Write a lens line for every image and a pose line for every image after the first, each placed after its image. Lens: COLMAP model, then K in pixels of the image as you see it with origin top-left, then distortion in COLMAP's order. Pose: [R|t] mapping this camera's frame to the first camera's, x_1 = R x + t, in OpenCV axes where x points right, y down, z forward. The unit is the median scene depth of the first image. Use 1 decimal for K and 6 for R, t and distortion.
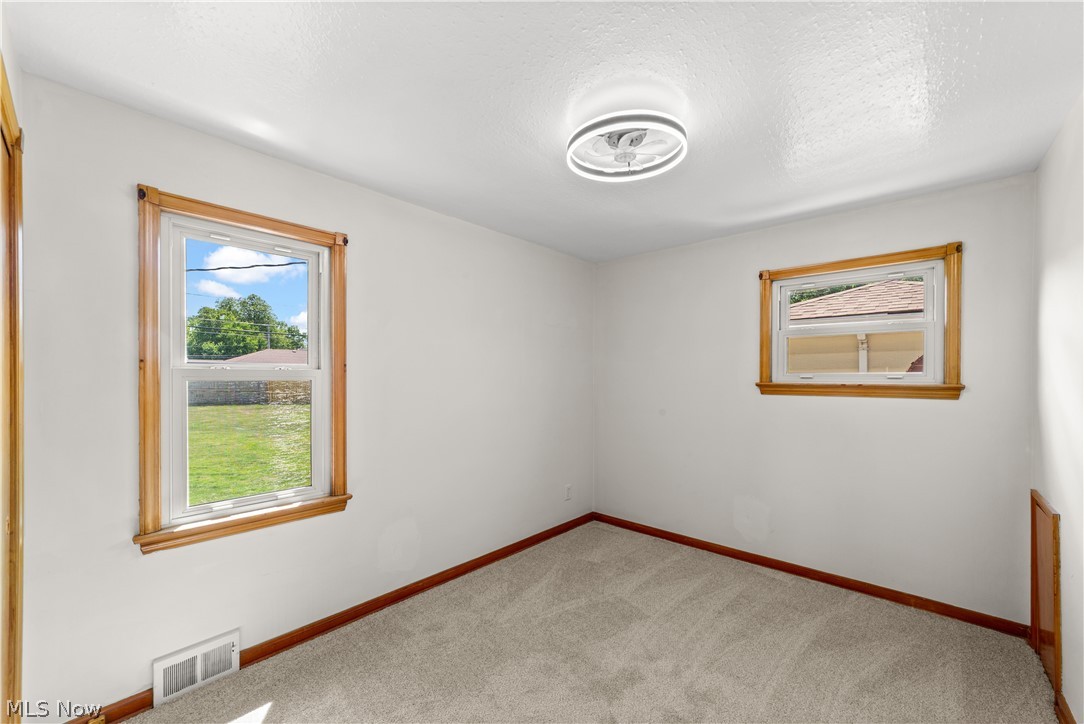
lens RADIAL K [[424.0, 0, 538.5], [0, 424.0, 375.6], [0, 0, 1]] dist [0.000165, 0.000404]
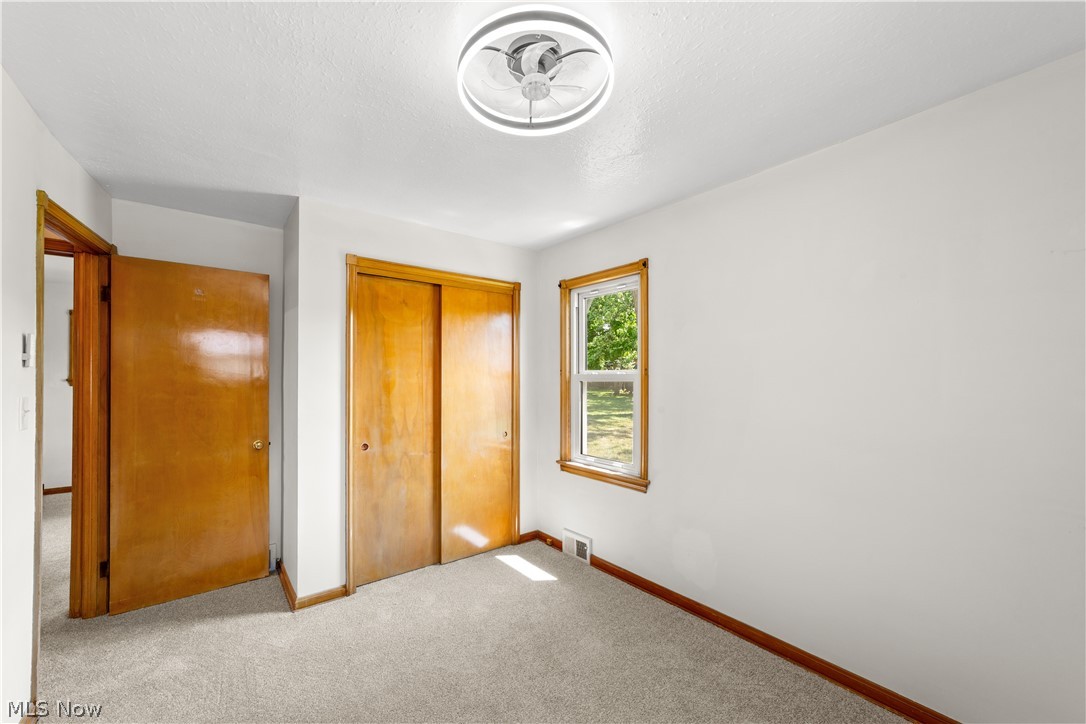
lens RADIAL K [[424.8, 0, 539.5], [0, 424.8, 375.6], [0, 0, 1]] dist [0.000165, 0.000404]
pose [[-0.143358, -0.006124, -0.989652, 0.872152], [-0.002595, 0.999980, -0.005812, 0.000496], [0.989668, 0.001735, -0.143371, 1.022374]]
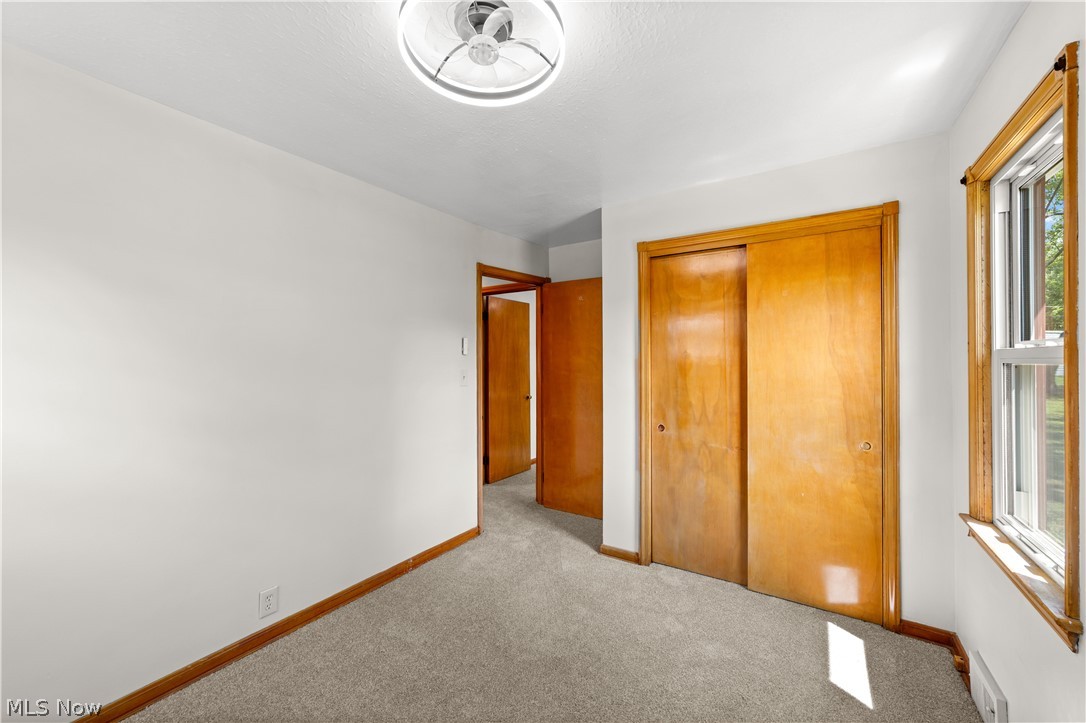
lens RADIAL K [[430.0, 0, 543.0], [0, 430.0, 361.5], [0, 0, 1]] dist [-0.000249, 0.000118]
pose [[-0.983870, -0.001262, -0.178881, 0.215002], [-0.001176, 0.999999, -0.000588, 0.009389], [0.178882, -0.000368, -0.983871, 1.584988]]
